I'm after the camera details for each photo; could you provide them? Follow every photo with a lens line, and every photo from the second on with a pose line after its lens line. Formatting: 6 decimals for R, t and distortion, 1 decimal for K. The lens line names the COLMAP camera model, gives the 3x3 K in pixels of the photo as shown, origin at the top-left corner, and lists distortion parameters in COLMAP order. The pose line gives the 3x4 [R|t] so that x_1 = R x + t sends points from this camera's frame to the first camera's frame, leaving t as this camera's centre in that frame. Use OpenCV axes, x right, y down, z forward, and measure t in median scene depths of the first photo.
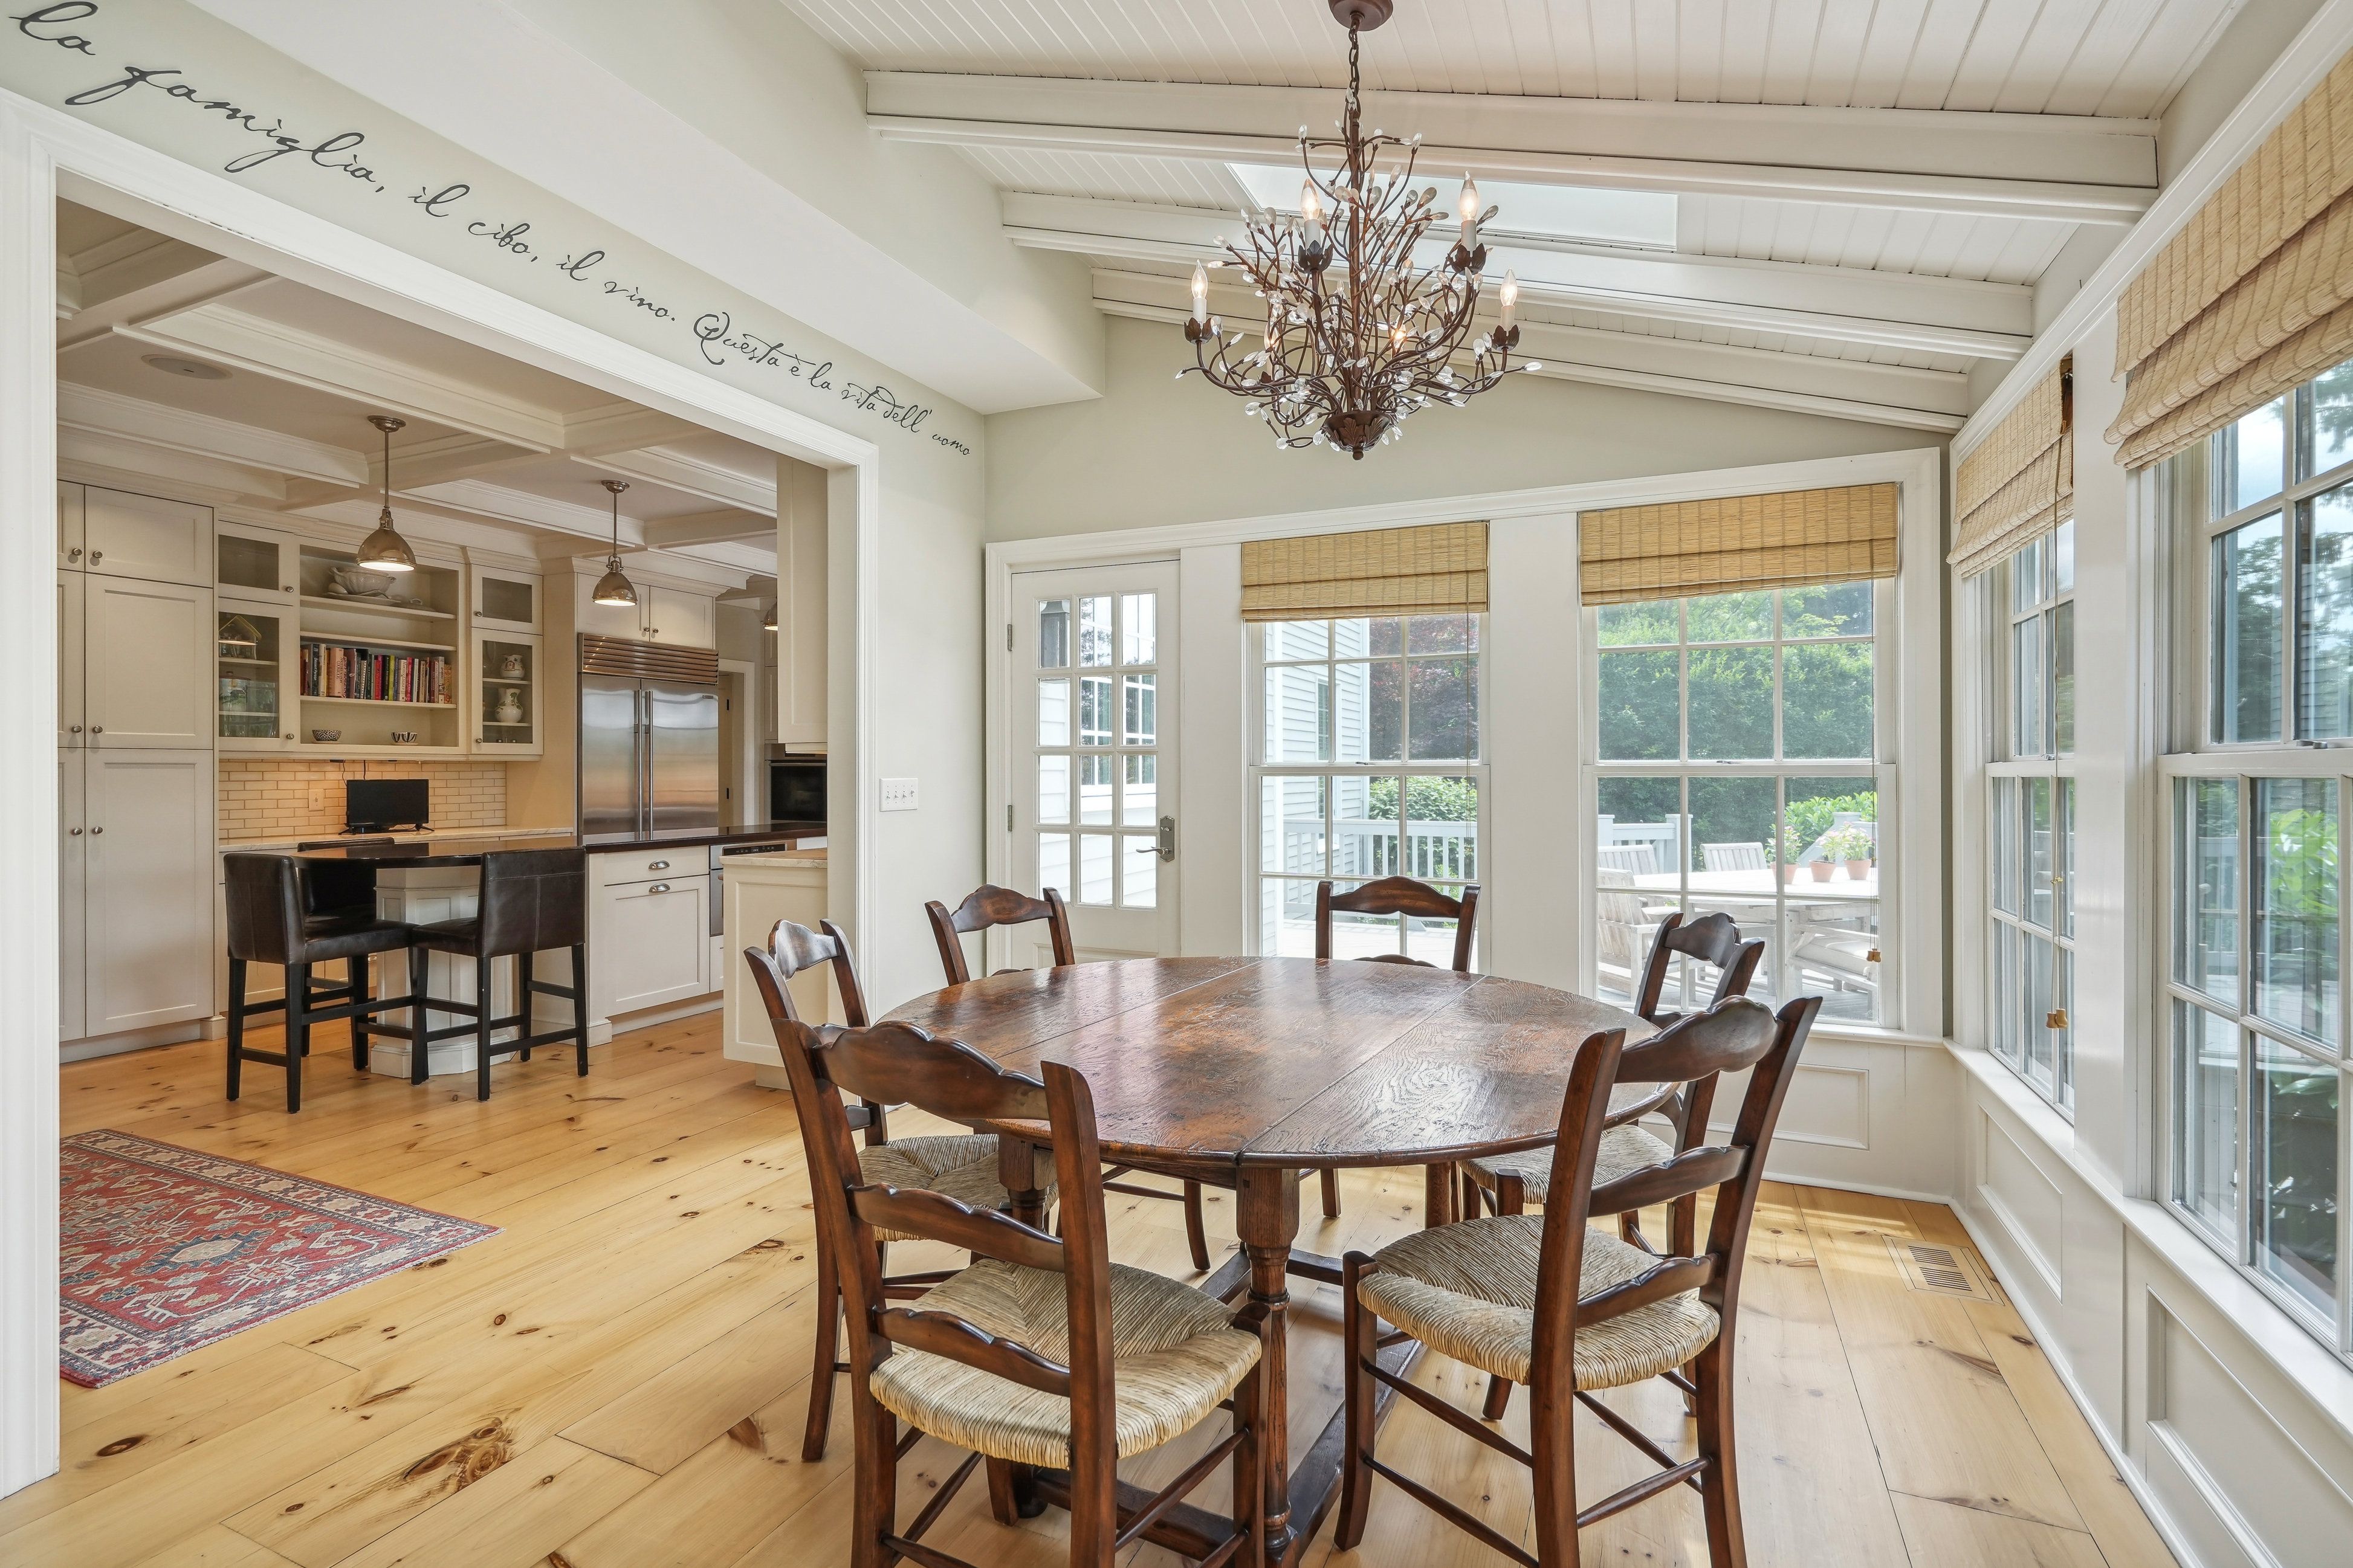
lens RADIAL K [[1097.6, 0, 1162.3], [0, 1097.6, 775.6], [0, 0, 1]] dist [-0.002629, -0.000061]
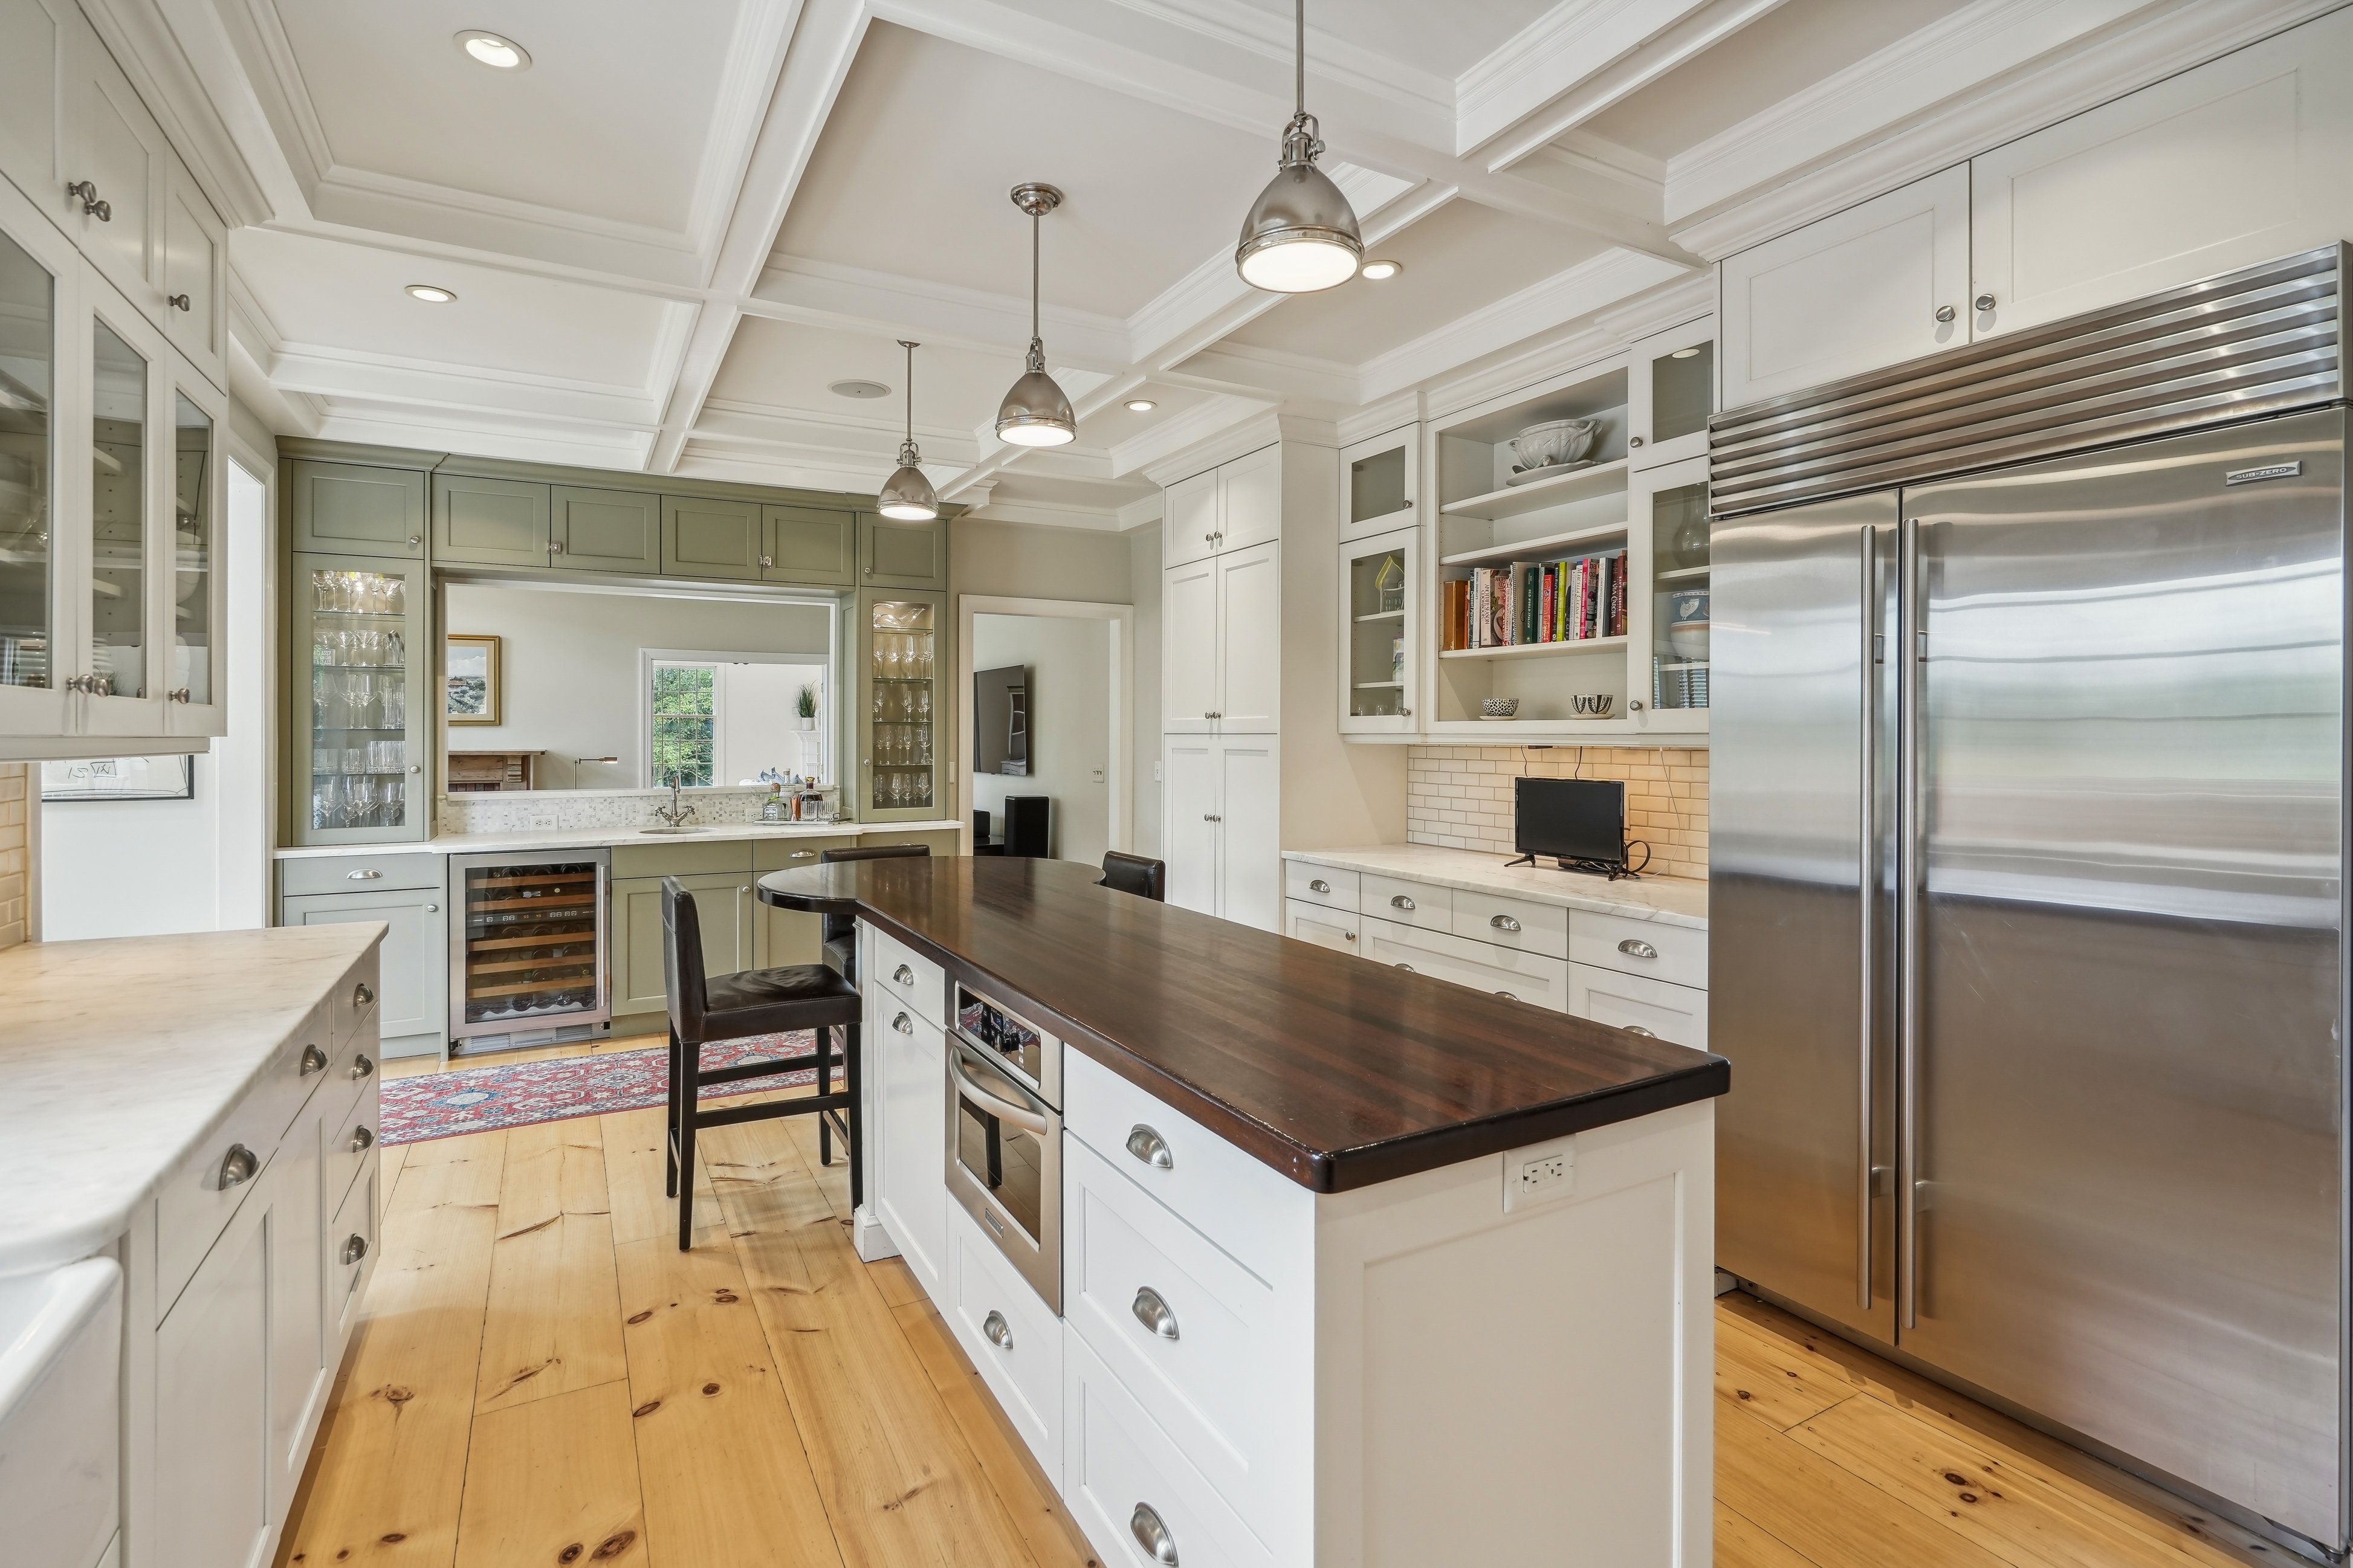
lens RADIAL K [[1090.1, 0, 1163.1], [0, 1090.1, 755.0], [0, 0, 1]] dist [-0.004567, 0.000437]
pose [[-0.588765, 0.019990, -0.808057, -0.131304], [-0.000460, 0.999686, 0.025066, -0.025198], [0.808304, 0.015129, -0.588571, 1.258018]]
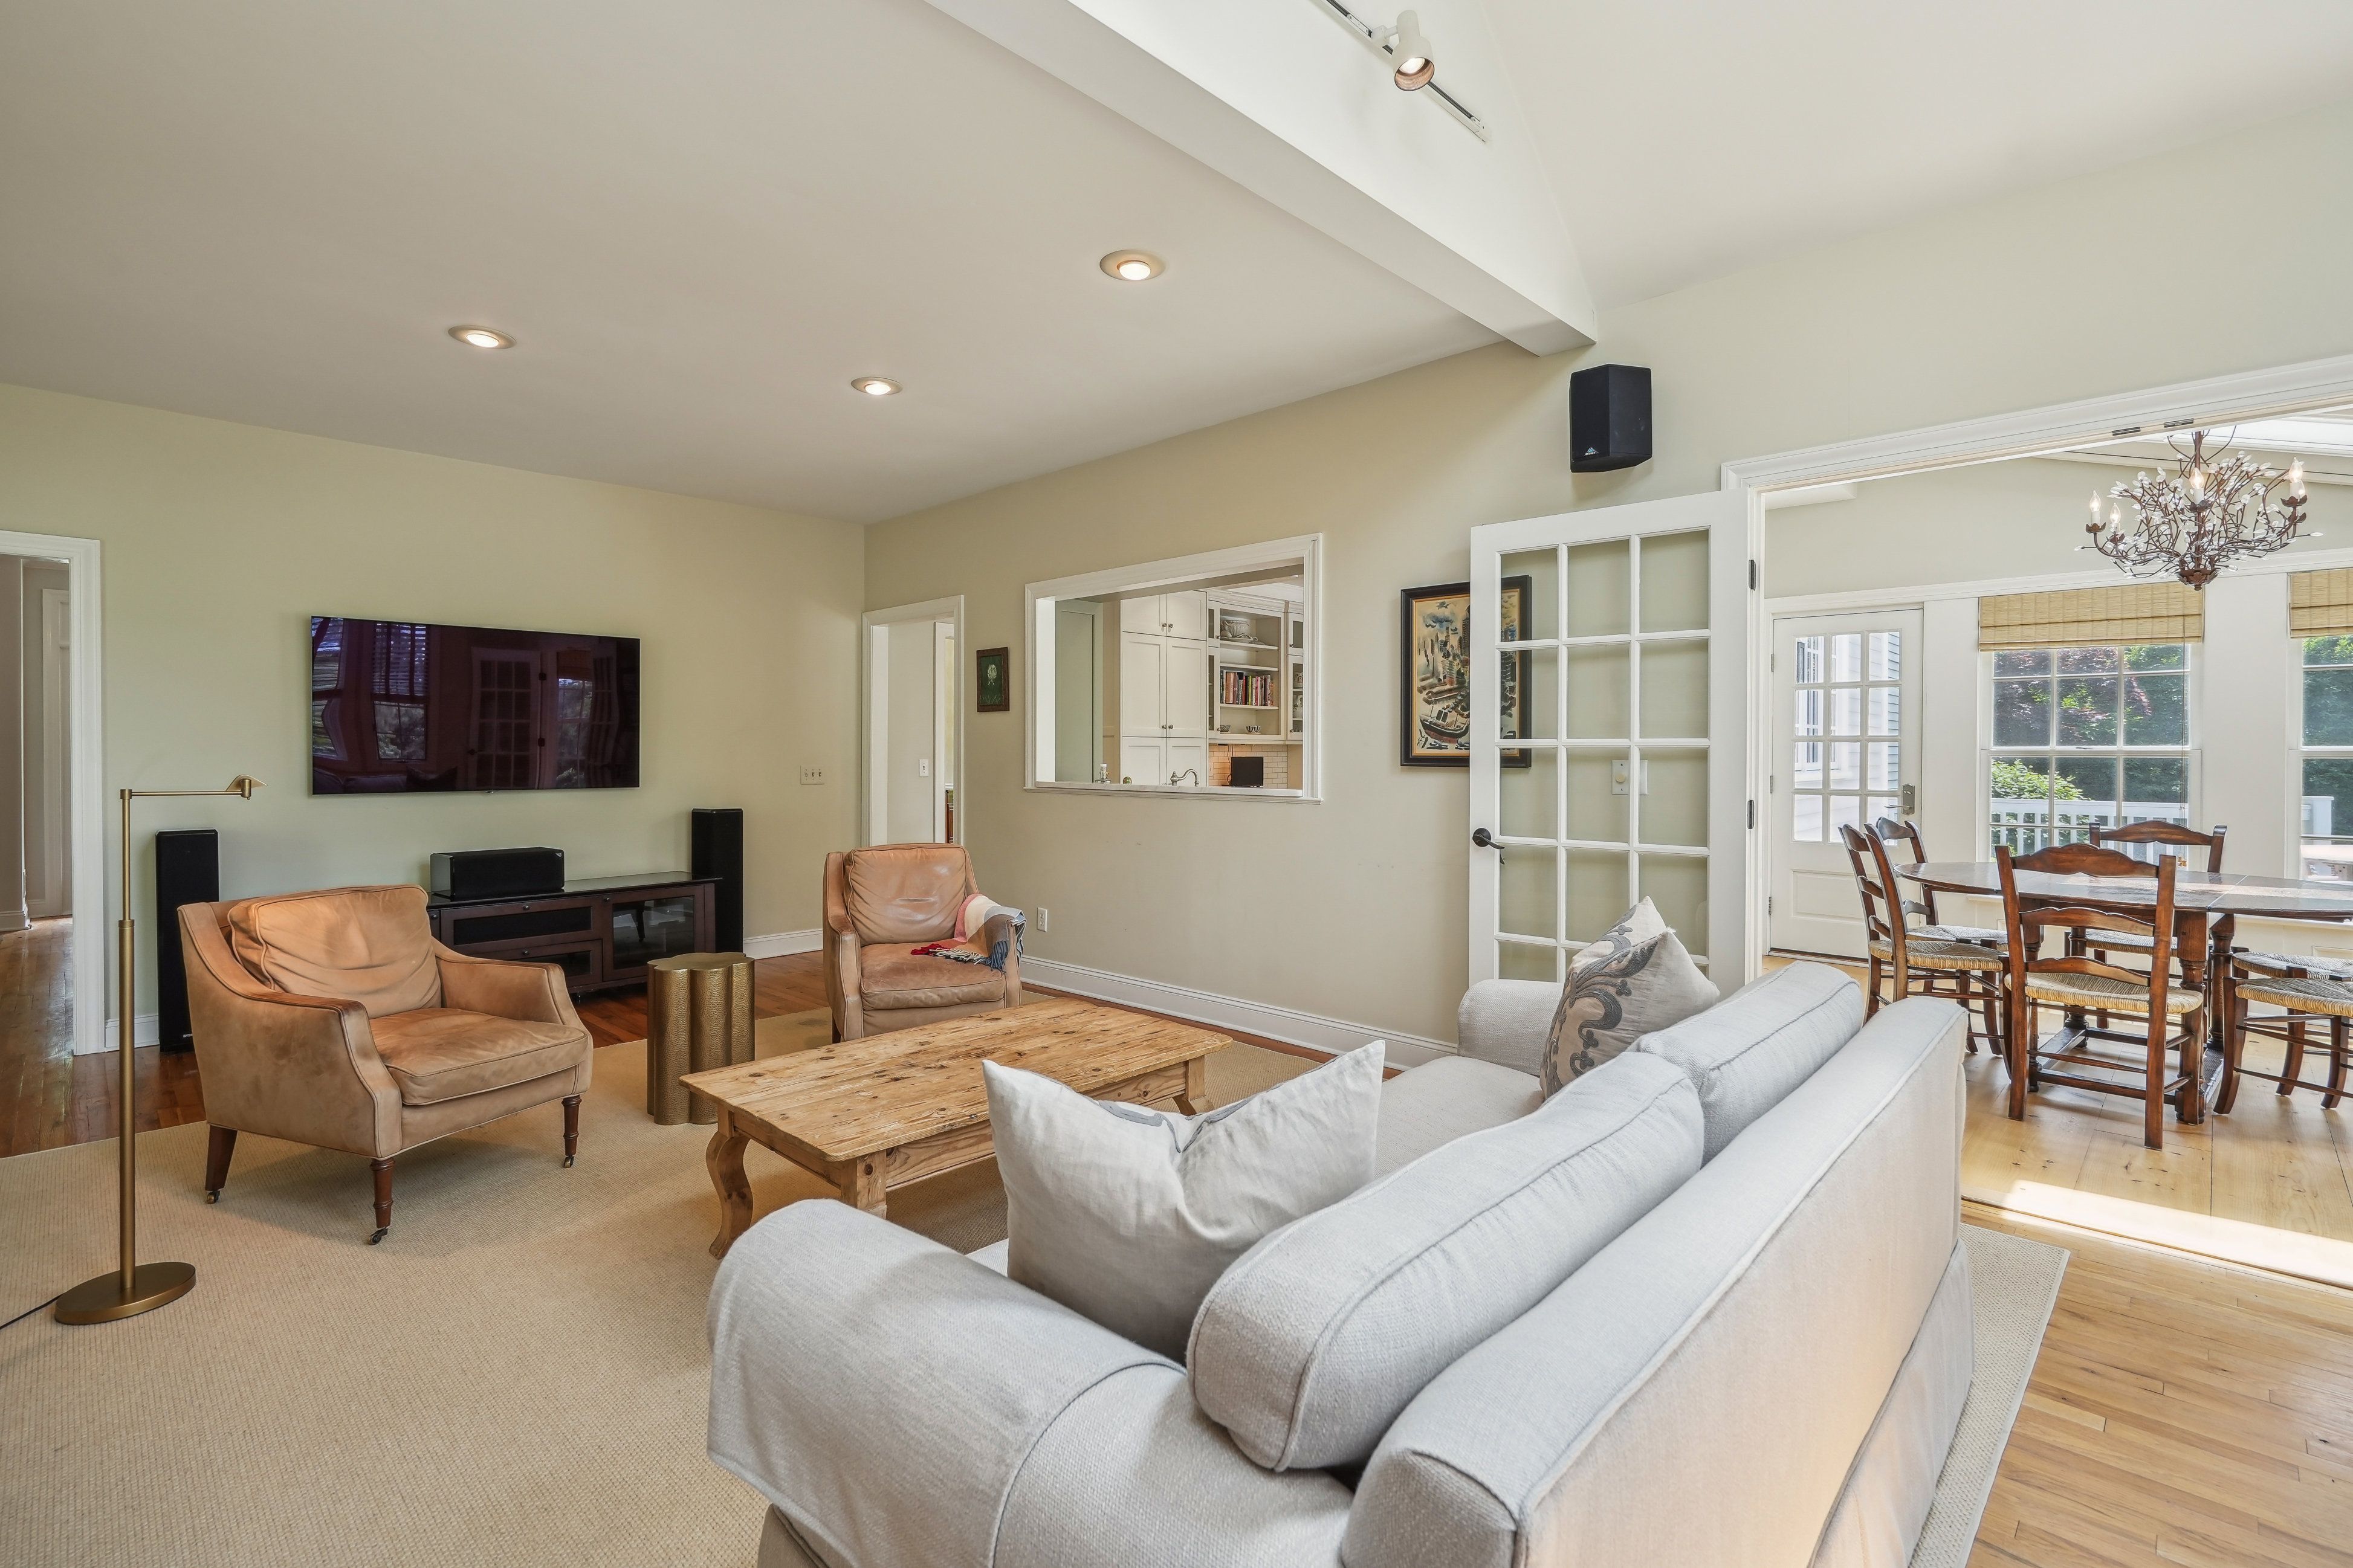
lens RADIAL K [[1090.1, 0, 1163.1], [0, 1090.1, 755.0], [0, 0, 1]] dist [-0.004567, 0.000437]
pose [[0.942939, 0.003973, -0.332941, -0.336231], [-0.004368, 0.999990, -0.000436, 0.002800], [0.332936, 0.001865, 0.942947, -0.521719]]
